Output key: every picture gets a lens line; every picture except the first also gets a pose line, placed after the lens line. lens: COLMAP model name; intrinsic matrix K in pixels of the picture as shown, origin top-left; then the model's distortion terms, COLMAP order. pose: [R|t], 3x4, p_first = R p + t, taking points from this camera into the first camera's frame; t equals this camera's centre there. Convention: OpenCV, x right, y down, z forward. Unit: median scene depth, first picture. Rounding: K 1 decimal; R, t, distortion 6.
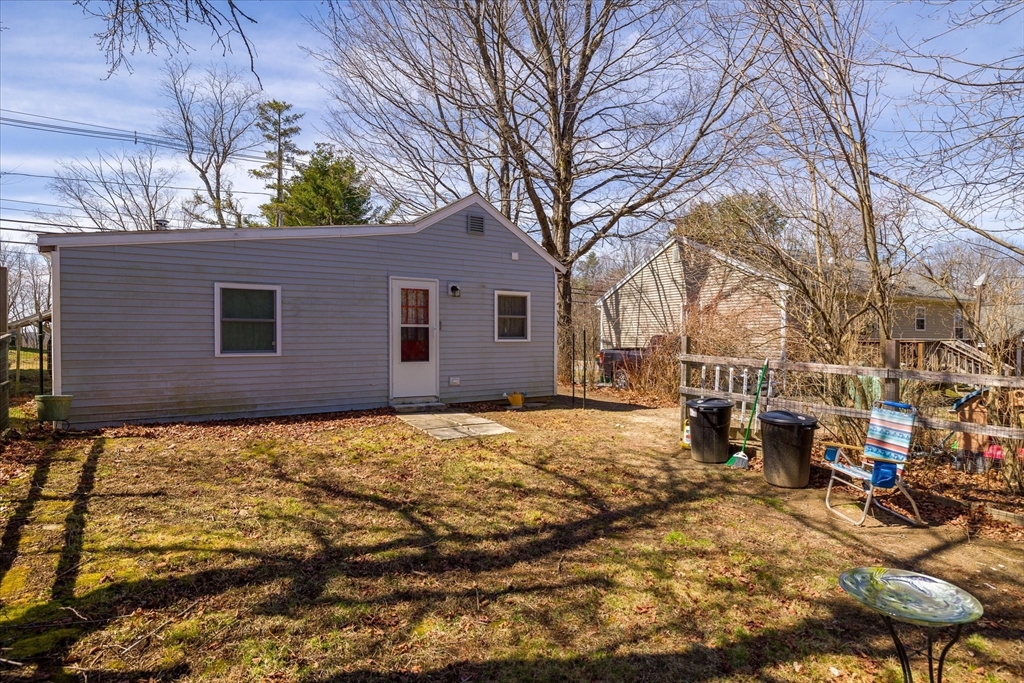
lens RADIAL K [[558.2, 0, 512.7], [0, 558.2, 339.7], [0, 0, 1]] dist [0.002929, -0.000127]
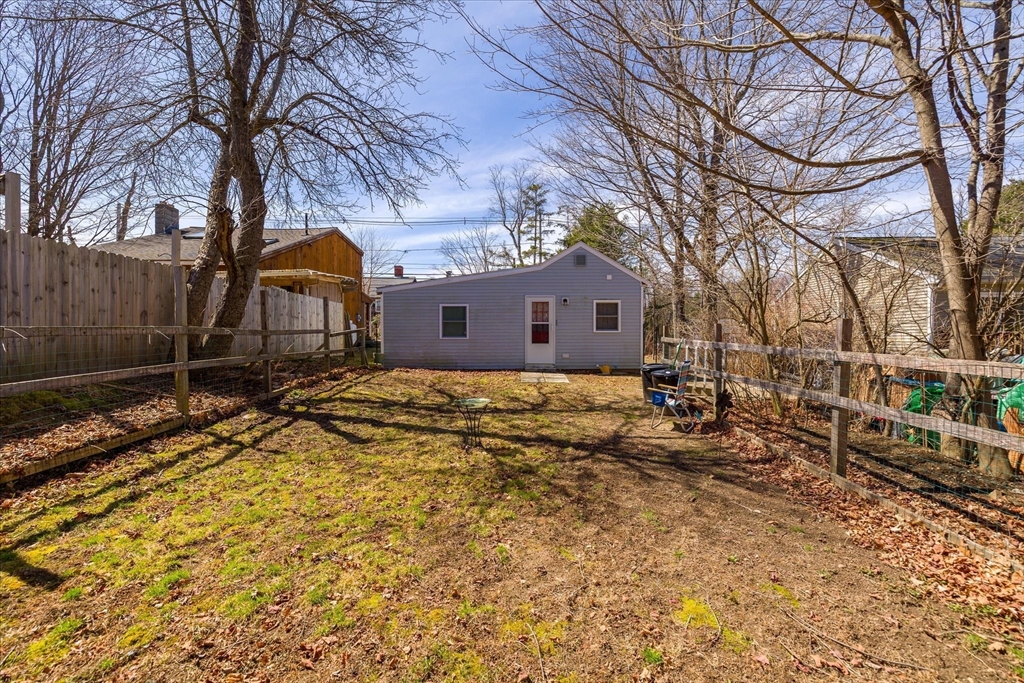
lens RADIAL K [[449.2, 0, 513.0], [0, 449.2, 341.3], [0, 0, 1]] dist [-0.000678, 0.001321]
pose [[0.832828, 0.002863, -0.553524, 0.487895], [-0.000356, 0.999989, 0.004636, 0.023475], [0.553531, -0.003664, 0.832821, -0.196254]]
